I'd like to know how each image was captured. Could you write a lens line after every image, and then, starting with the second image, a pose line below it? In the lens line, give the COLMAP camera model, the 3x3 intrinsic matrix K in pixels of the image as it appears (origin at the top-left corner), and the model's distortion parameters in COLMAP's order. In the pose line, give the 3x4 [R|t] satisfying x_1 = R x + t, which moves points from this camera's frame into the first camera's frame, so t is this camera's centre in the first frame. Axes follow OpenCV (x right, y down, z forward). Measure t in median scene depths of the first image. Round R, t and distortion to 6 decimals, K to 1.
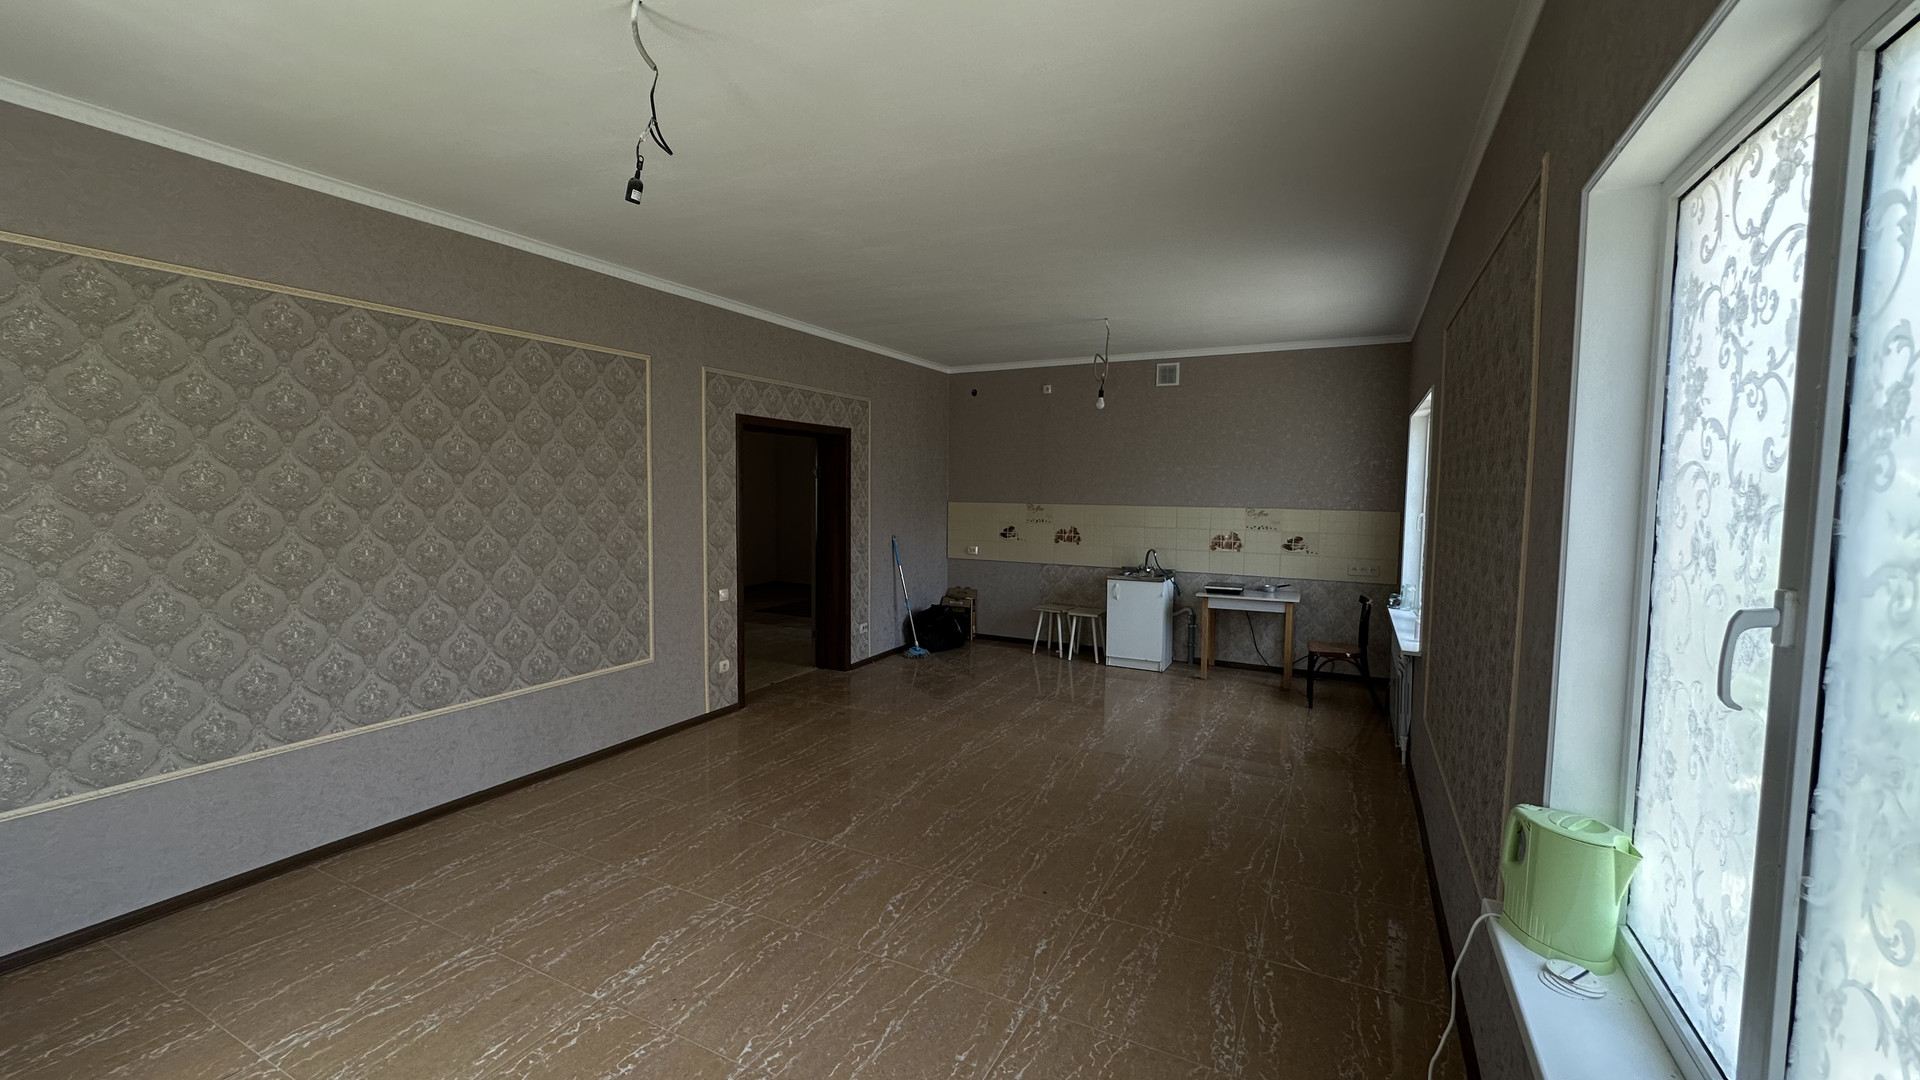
lens RADIAL K [[774.9, 0, 967.5], [0, 774.9, 546.4], [0, 0, 1]] dist [-0.000809, -0.000224]
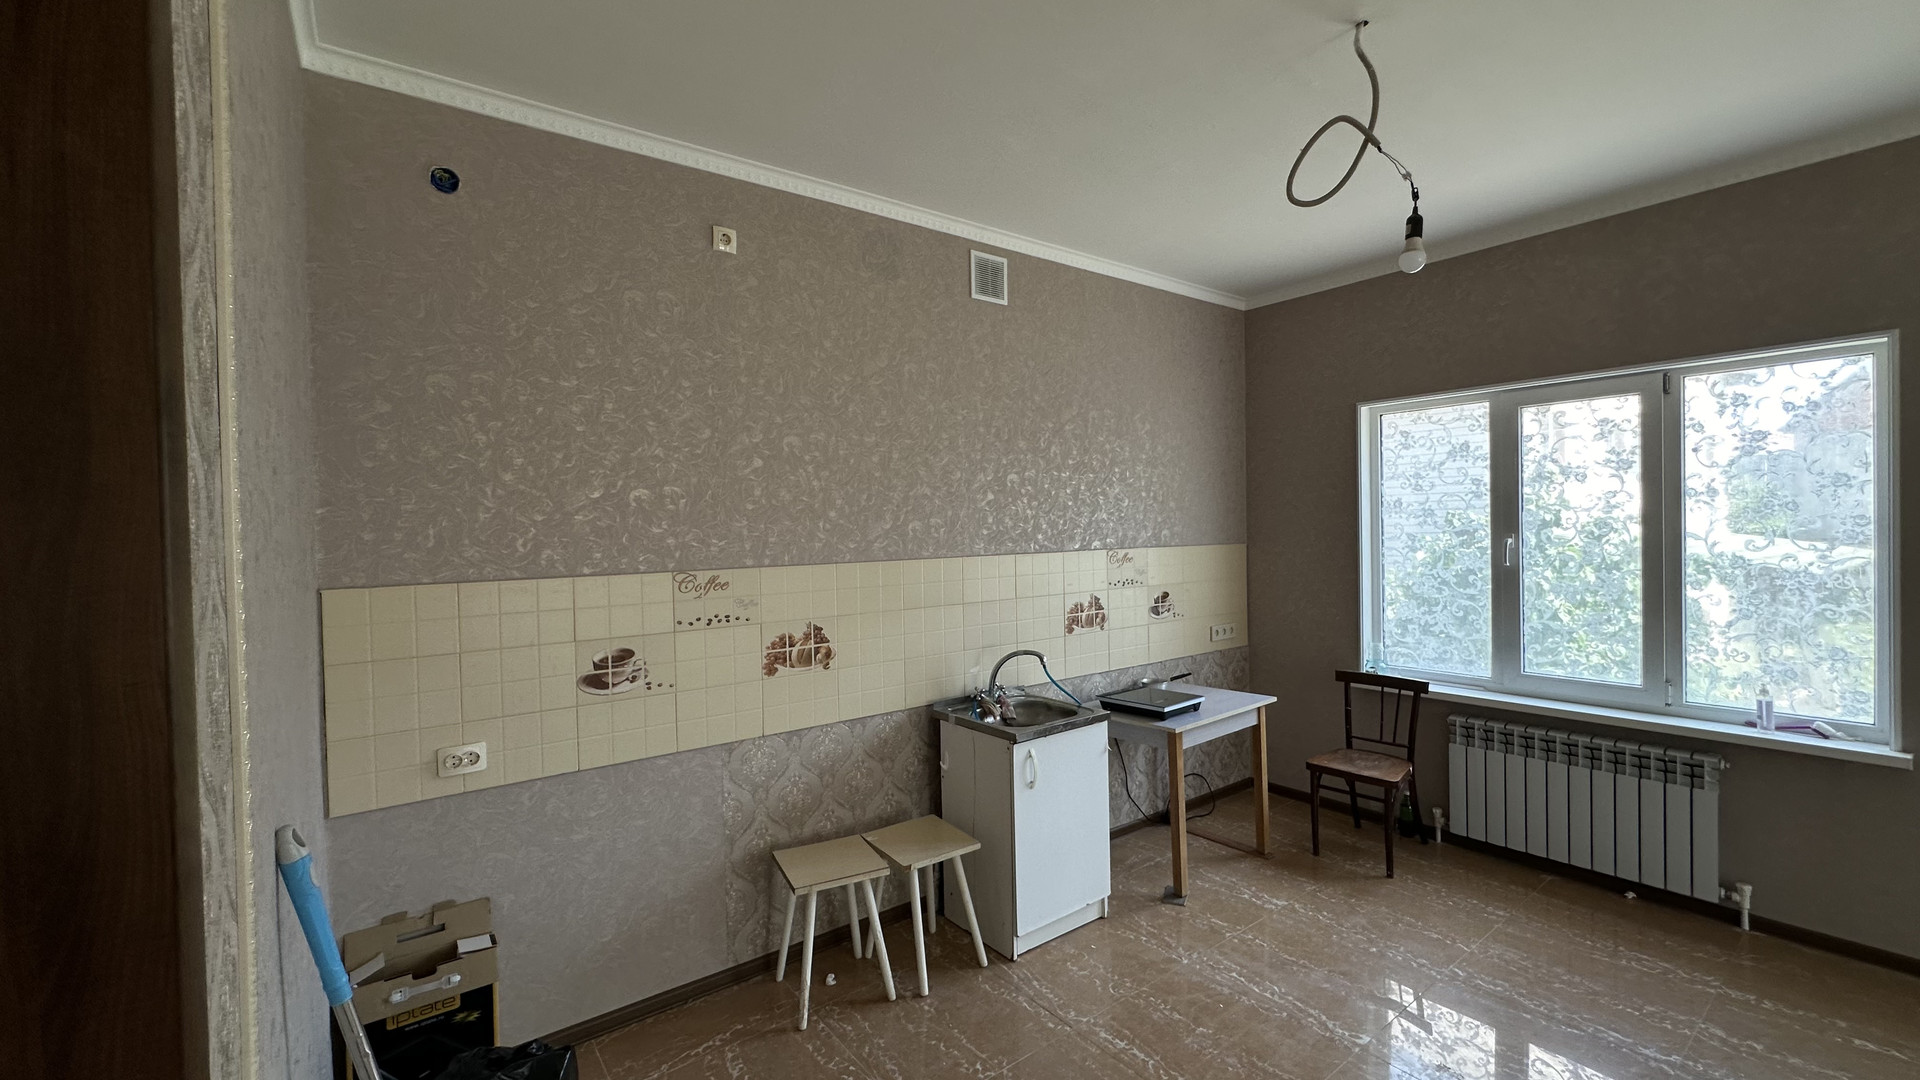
lens RADIAL K [[774.9, 0, 952.7], [0, 774.9, 541.6], [0, 0, 1]] dist [-0.000809, -0.000224]
pose [[0.427935, -0.043985, 0.902739, -0.187375], [0.085578, 0.996300, 0.007976, -0.067714], [-0.899749, 0.073841, 0.430115, 0.833699]]
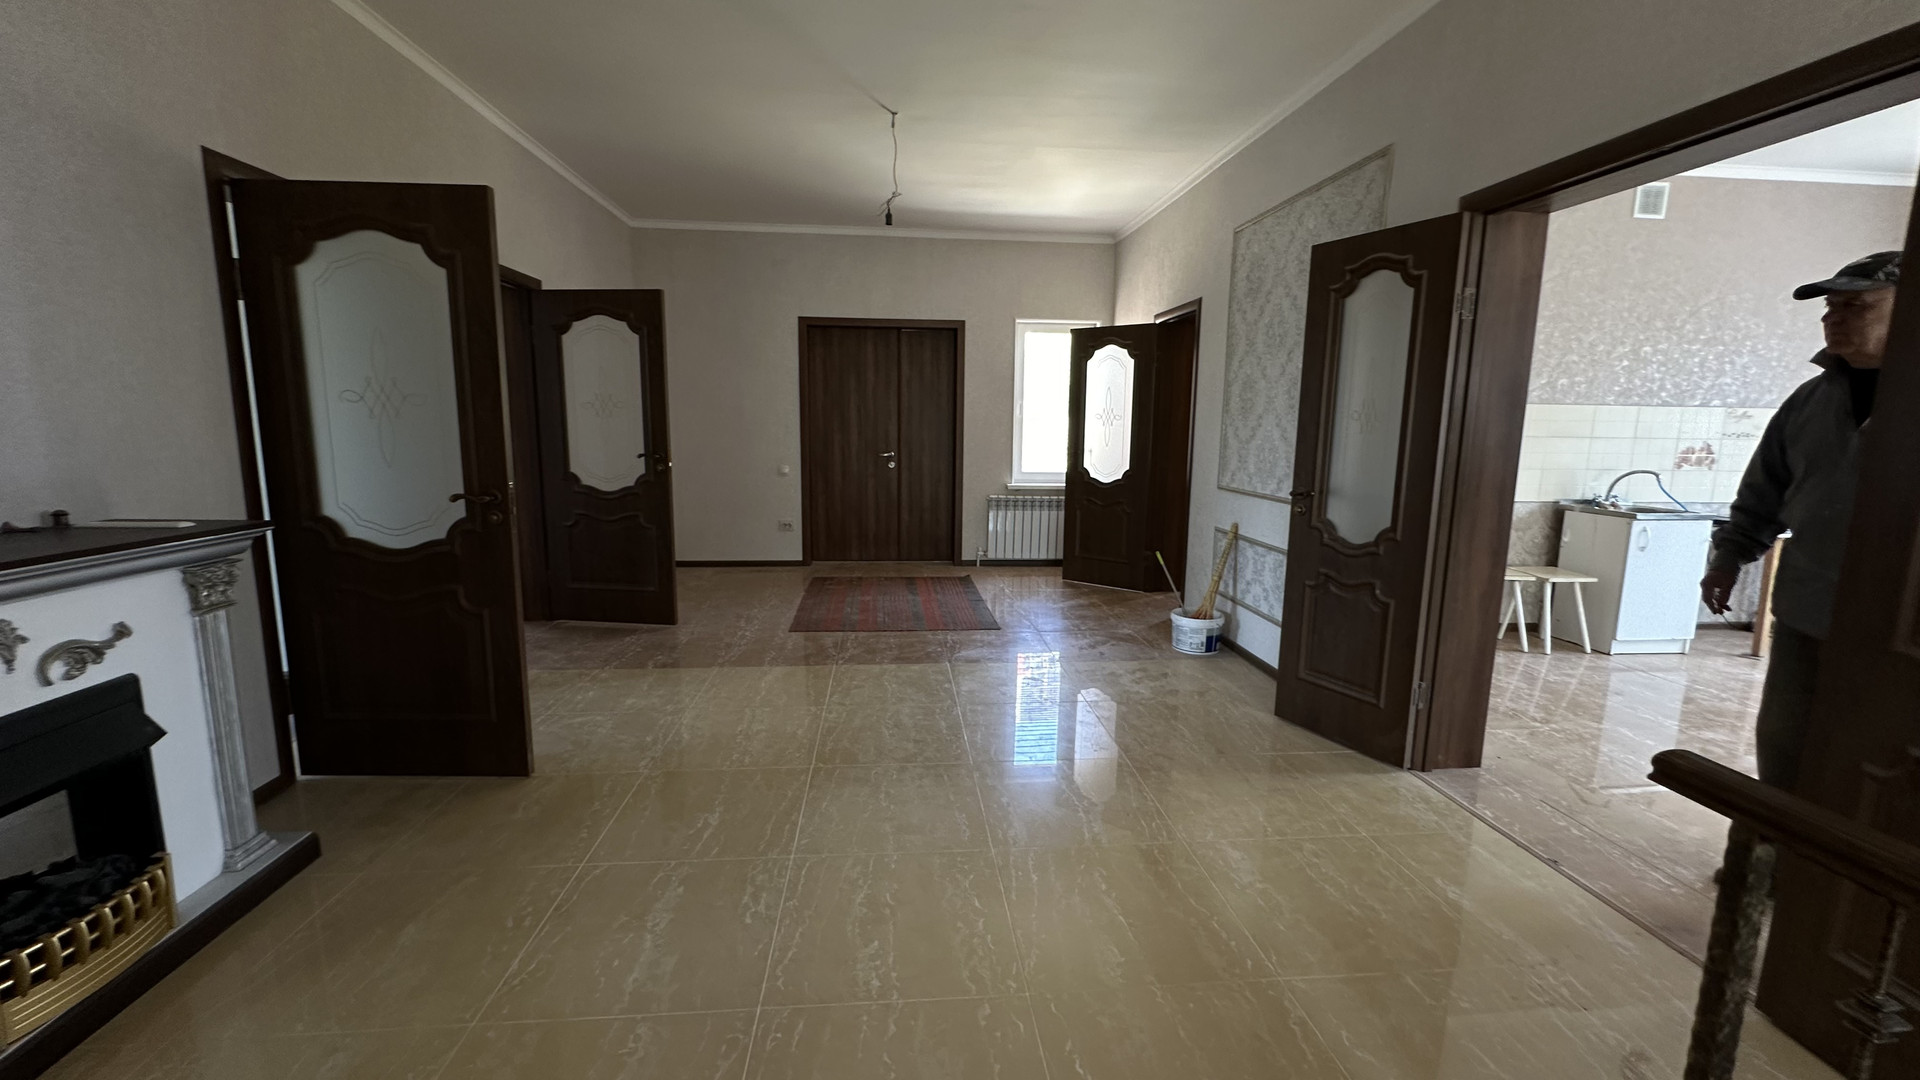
lens RADIAL K [[774.9, 0, 964.2], [0, 774.9, 536.7], [0, 0, 1]] dist [-0.000809, -0.000224]
pose [[0.835622, -0.090135, 0.541859, -0.603506], [0.035902, 0.993298, 0.109863, -0.034233], [-0.548130, -0.072350, 0.833258, 0.759466]]
